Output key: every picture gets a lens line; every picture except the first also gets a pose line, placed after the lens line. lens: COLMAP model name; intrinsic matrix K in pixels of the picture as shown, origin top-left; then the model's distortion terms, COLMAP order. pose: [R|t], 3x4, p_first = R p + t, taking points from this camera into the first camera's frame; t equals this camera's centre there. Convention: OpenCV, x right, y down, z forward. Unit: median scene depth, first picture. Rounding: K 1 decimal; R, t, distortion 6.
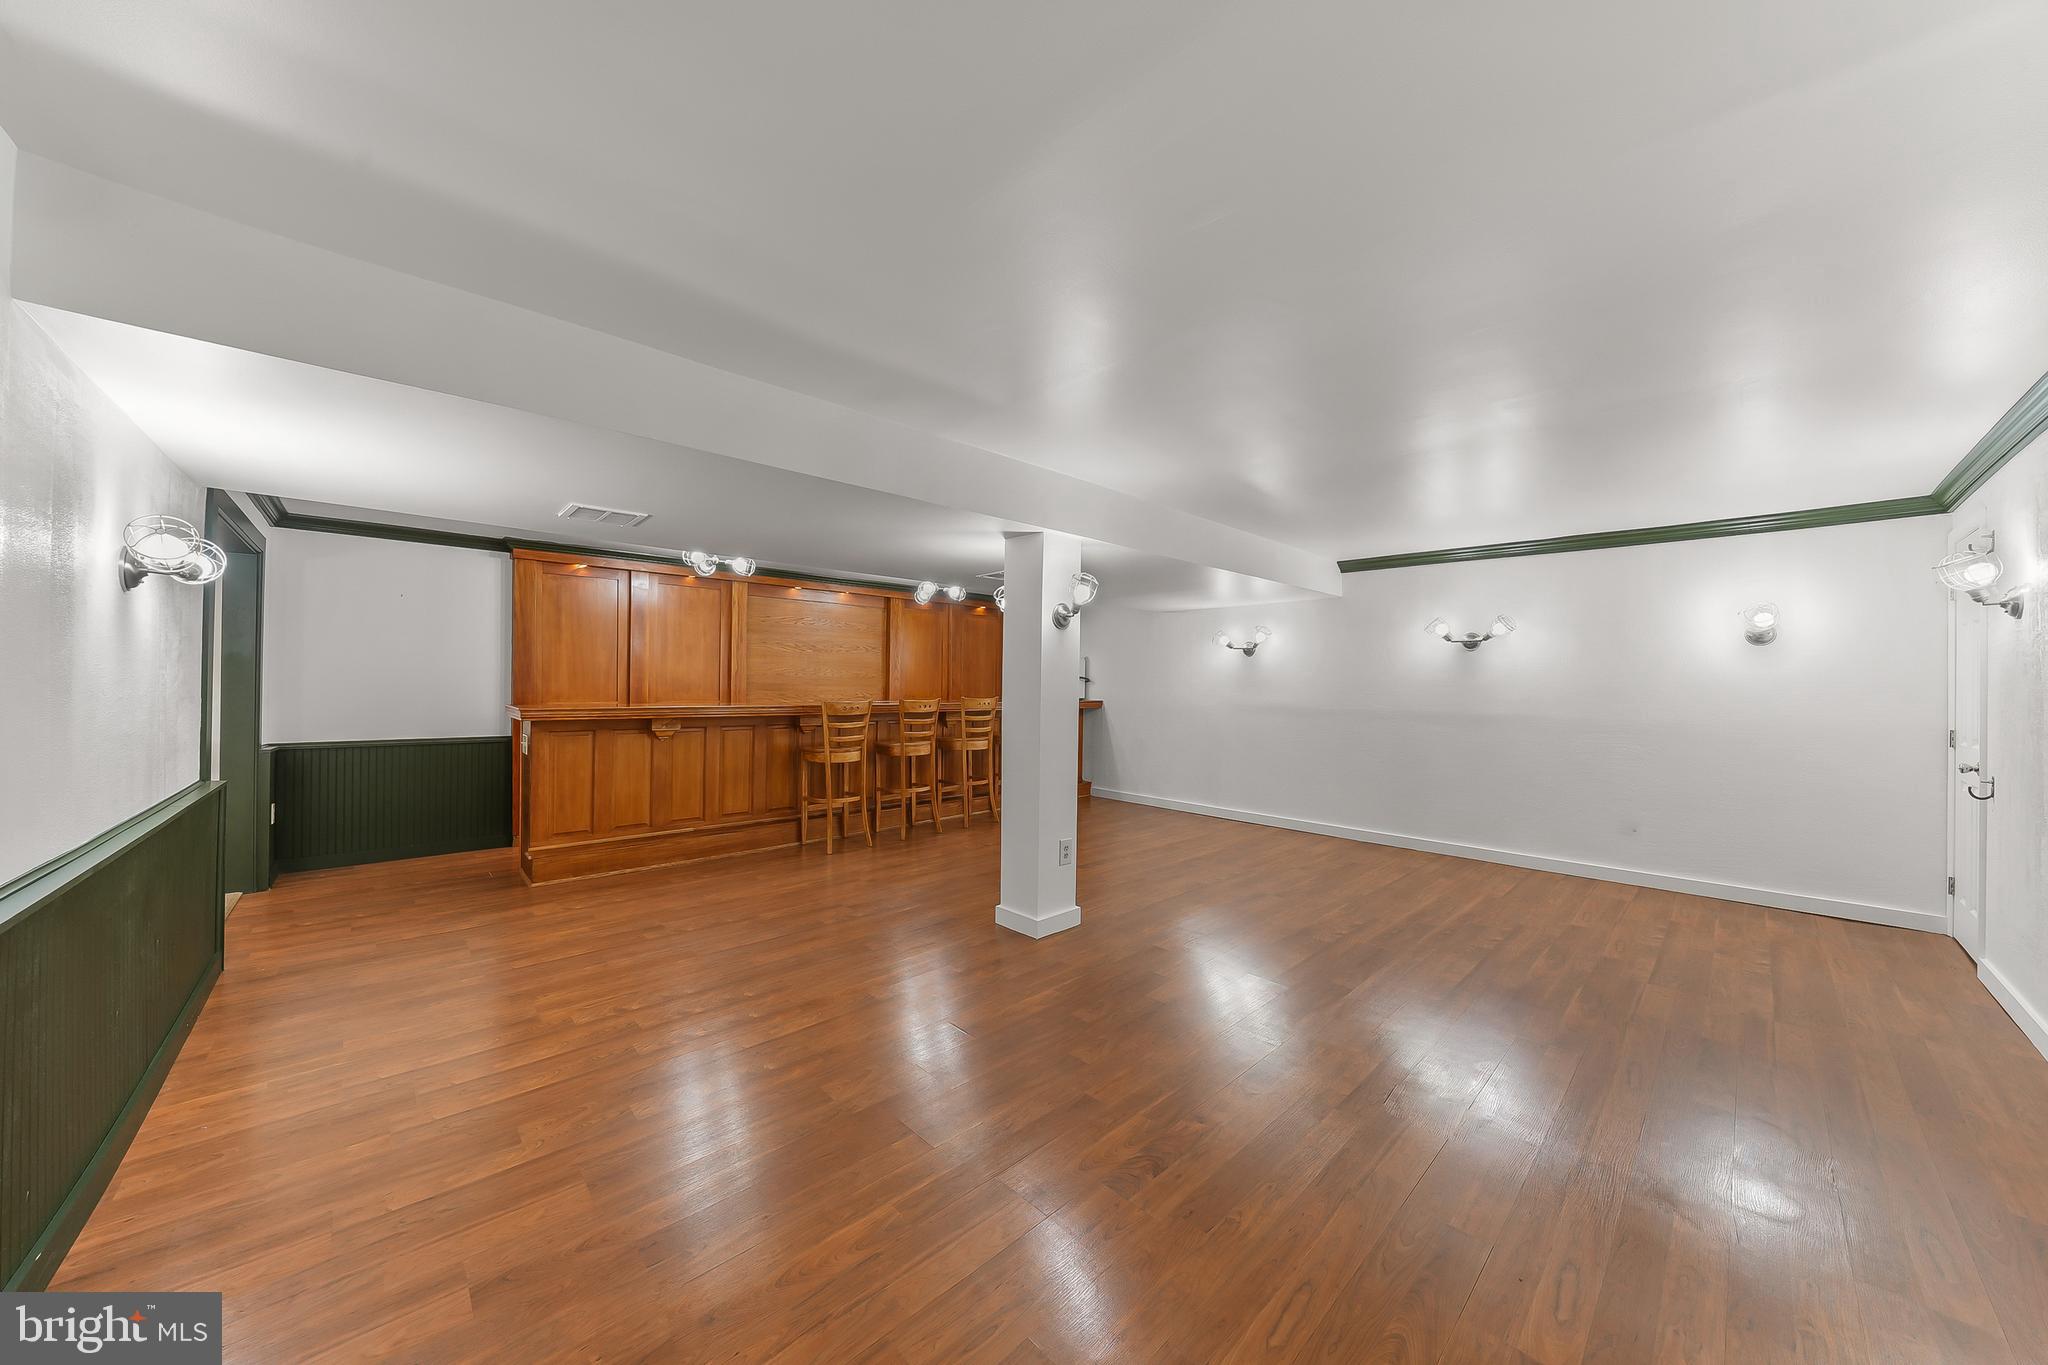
lens RADIAL K [[679.7, 0, 976.9], [0, 679.7, 694.8], [0, 0, 1]] dist [0.000138, 0.000006]
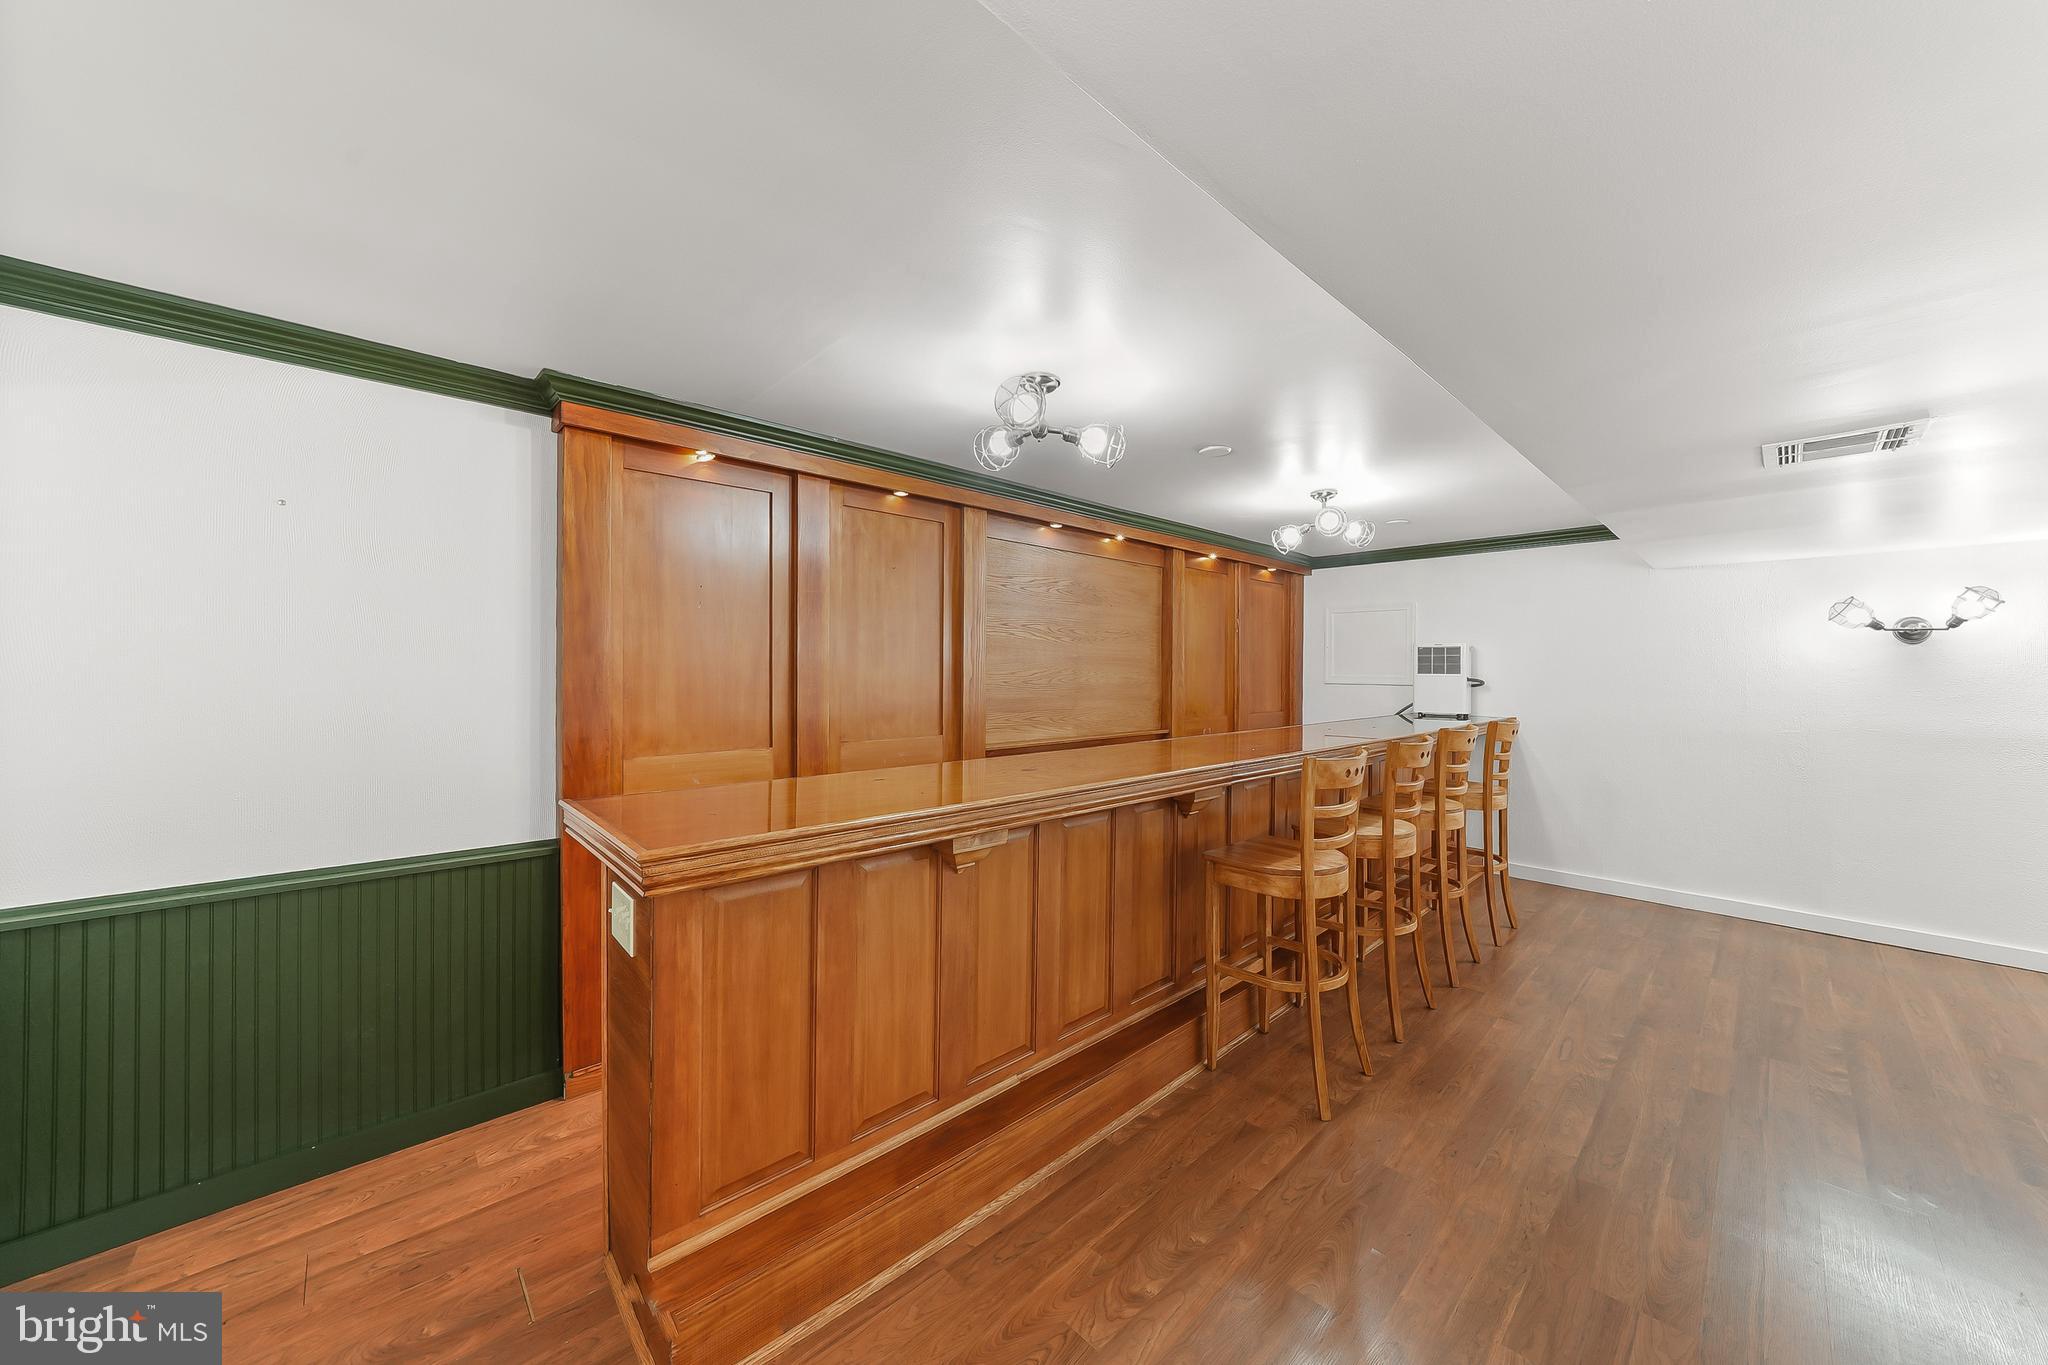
lens RADIAL K [[712.4, 0, 1024.0], [0, 712.4, 682.5], [0, 0, 1]] dist [-0.011048, -0.000017]
pose [[0.999491, -0.001567, 0.031869, -0.404366], [0.001633, 0.999997, -0.002019, -0.037664], [-0.031866, 0.002070, 0.999490, 0.543575]]
